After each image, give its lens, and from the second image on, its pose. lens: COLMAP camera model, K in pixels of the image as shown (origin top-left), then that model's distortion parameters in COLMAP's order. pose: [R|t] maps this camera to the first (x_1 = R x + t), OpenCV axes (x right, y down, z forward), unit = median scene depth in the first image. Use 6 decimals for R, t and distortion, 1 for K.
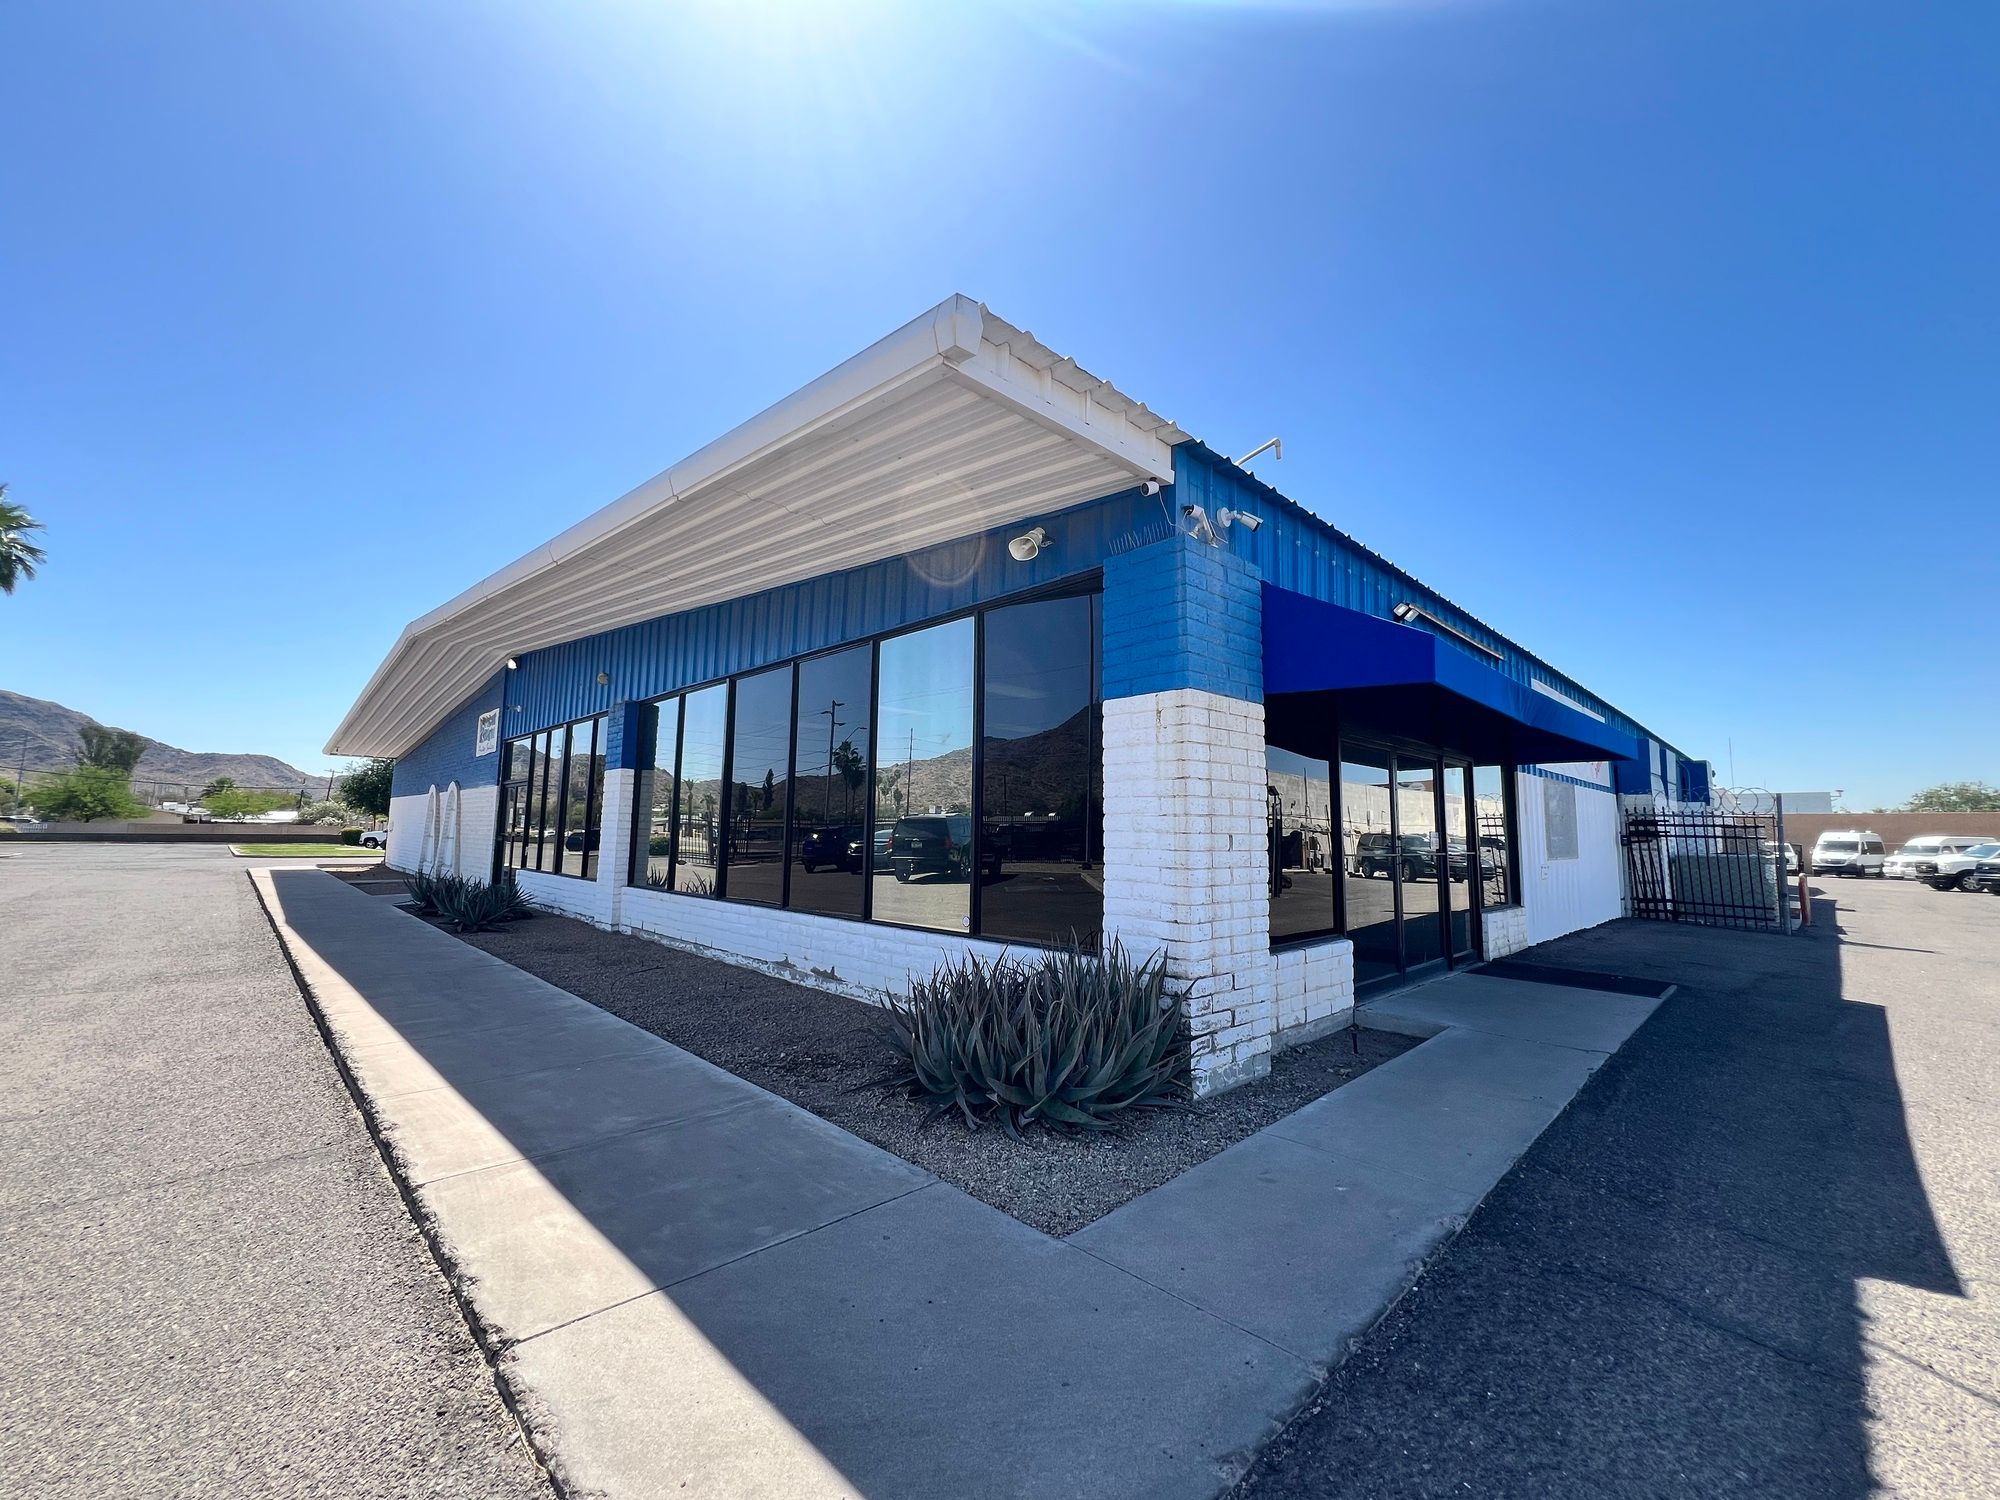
lens RADIAL K [[788.5, 0, 1000.0], [0, 788.5, 750.0], [0, 0, 1]] dist [-0.001806, 0.000012]
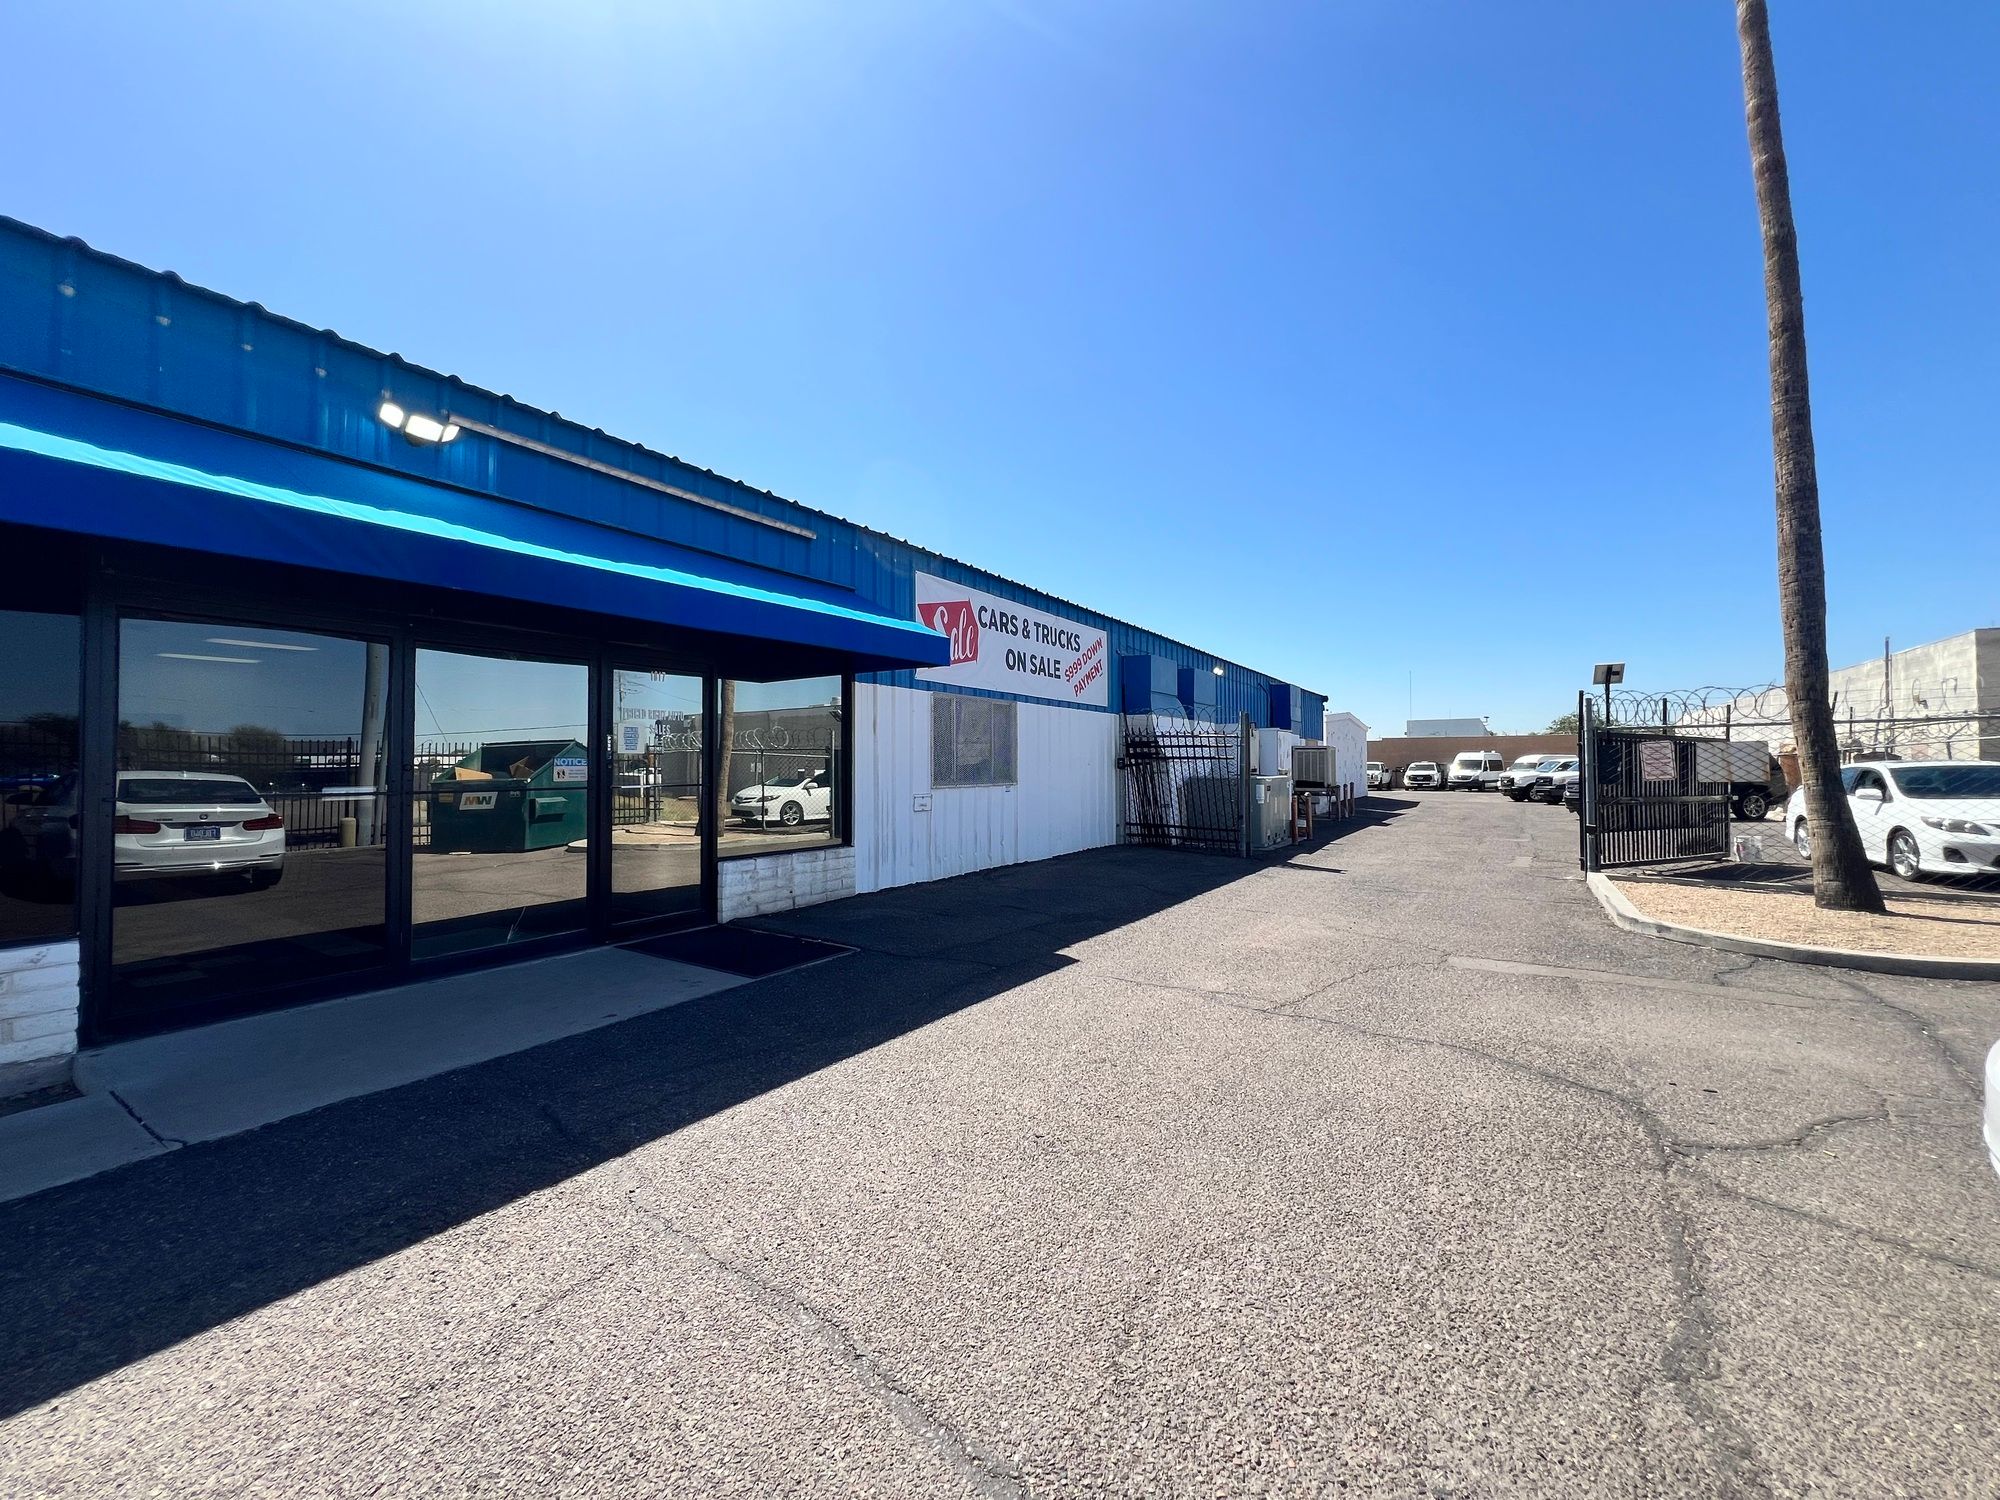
lens RADIAL K [[788.5, 0, 1000.0], [0, 788.5, 750.0], [0, 0, 1]] dist [-0.001806, 0.000012]
pose [[0.975257, -0.014940, 0.220571, 0.432139], [-0.004145, 0.996303, 0.085814, 0.018907], [-0.221037, -0.084605, 0.971589, 0.122833]]
